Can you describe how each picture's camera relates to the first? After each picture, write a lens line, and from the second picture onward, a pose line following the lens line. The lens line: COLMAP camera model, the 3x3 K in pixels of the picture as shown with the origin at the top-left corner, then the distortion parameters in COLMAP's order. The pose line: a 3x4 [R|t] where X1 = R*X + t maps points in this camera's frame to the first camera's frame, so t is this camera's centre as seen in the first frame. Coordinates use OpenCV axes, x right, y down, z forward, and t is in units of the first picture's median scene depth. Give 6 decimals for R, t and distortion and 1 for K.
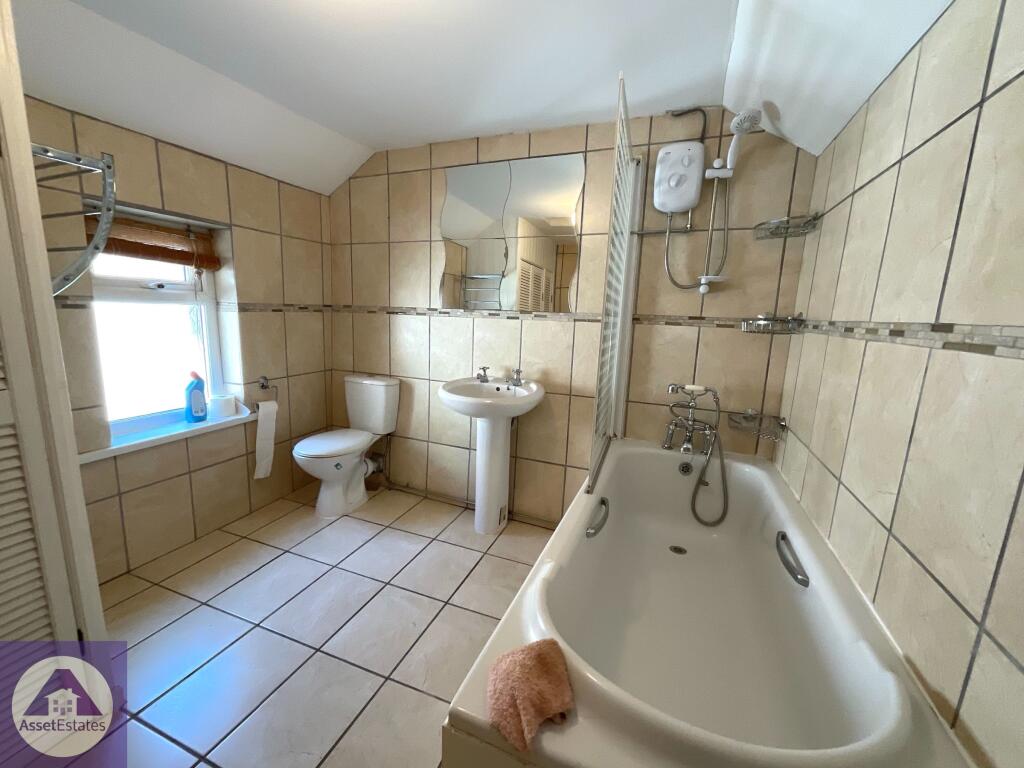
lens RADIAL K [[411.4, 0, 512.0], [0, 411.4, 384.0], [0, 0, 1]] dist [-0.003801, -0.000817]
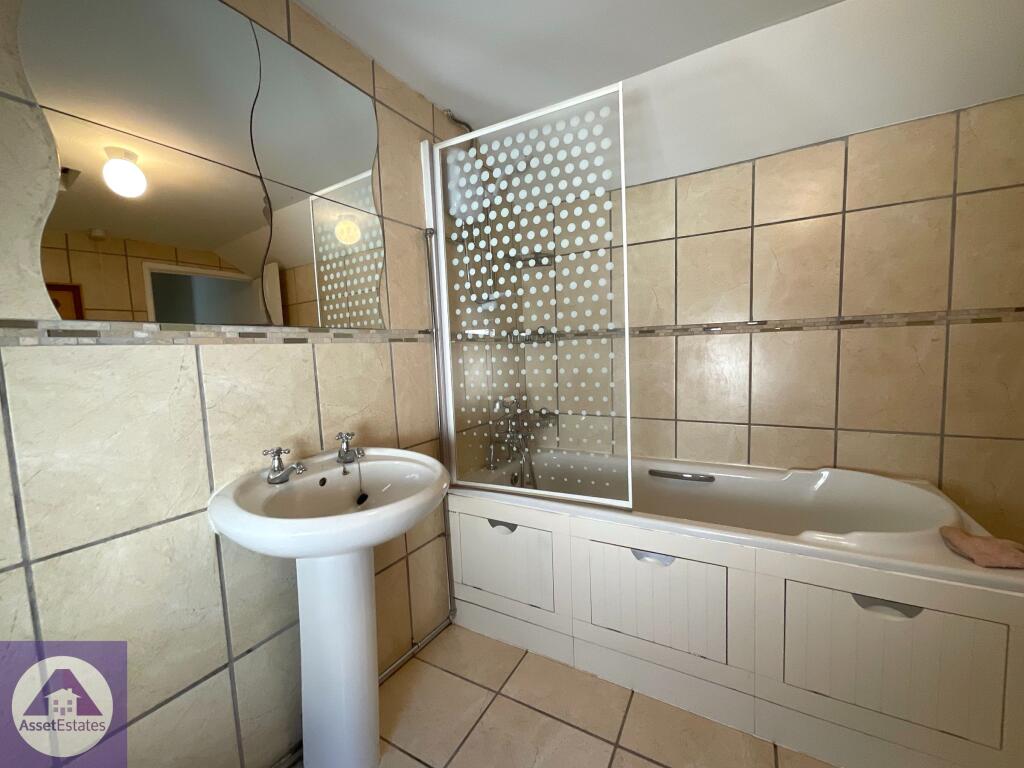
lens RADIAL K [[411.4, 0, 512.0], [0, 411.4, 384.0], [0, 0, 1]] dist [-0.003801, -0.000817]
pose [[0.145801, -0.123620, 0.981560, -0.462090], [0.207101, 0.973993, 0.091904, -0.099005], [-0.967394, 0.189882, 0.167611, 0.661713]]
